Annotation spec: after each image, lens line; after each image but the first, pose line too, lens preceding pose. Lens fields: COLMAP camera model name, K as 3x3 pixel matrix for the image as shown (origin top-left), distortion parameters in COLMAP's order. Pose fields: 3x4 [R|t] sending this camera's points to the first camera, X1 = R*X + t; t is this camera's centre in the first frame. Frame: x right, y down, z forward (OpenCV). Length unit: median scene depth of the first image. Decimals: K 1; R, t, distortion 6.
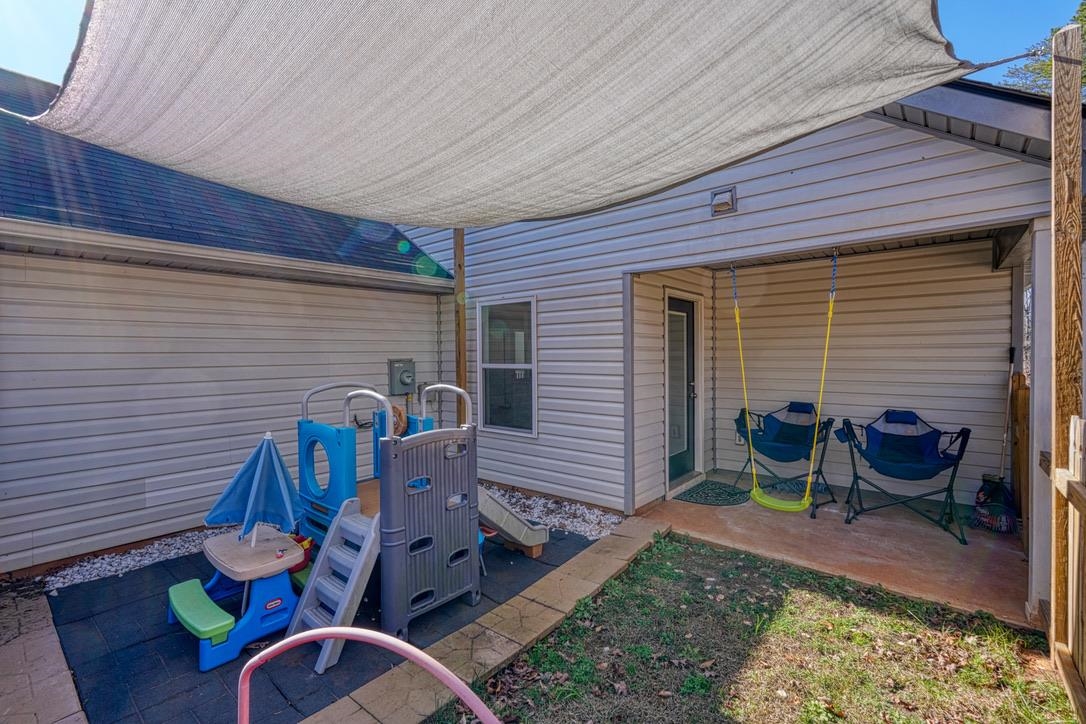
lens RADIAL K [[475.9, 0, 538.4], [0, 475.9, 361.2], [0, 0, 1]] dist [-0.015221, 0.003760]
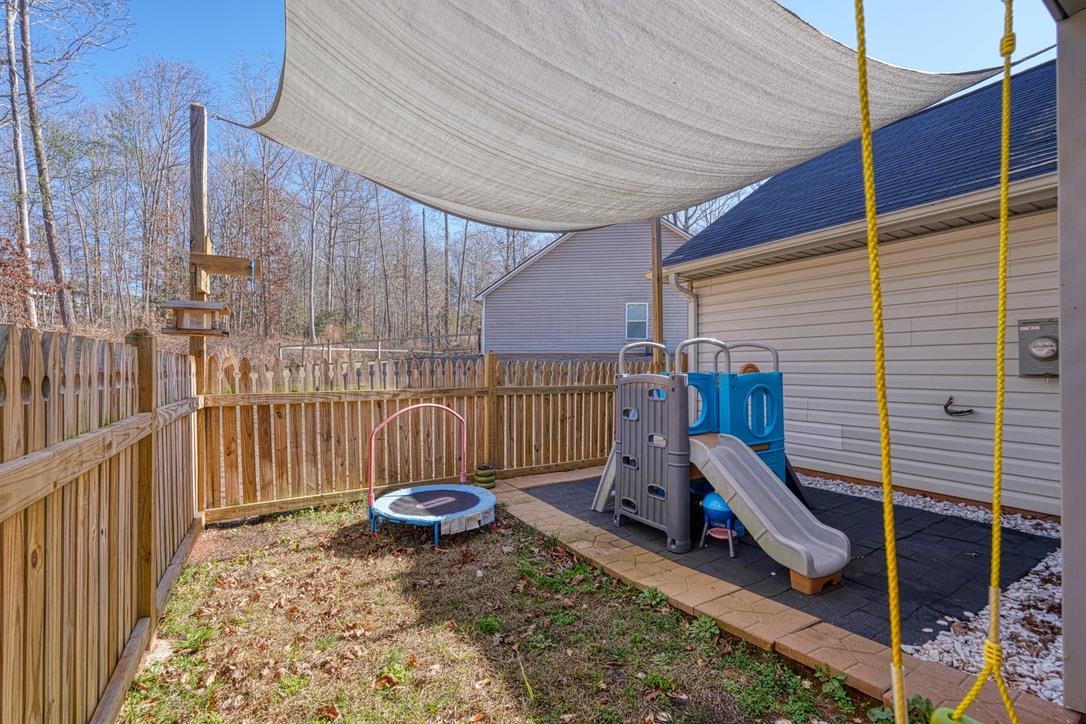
lens RADIAL K [[475.9, 0, 540.4], [0, 475.9, 362.9], [0, 0, 1]] dist [-0.015221, 0.003760]
pose [[-0.313493, 0.006121, -0.949571, 0.936430], [-0.017281, 0.999777, 0.012150, 0.100623], [0.949433, 0.020218, -0.313318, 1.057861]]
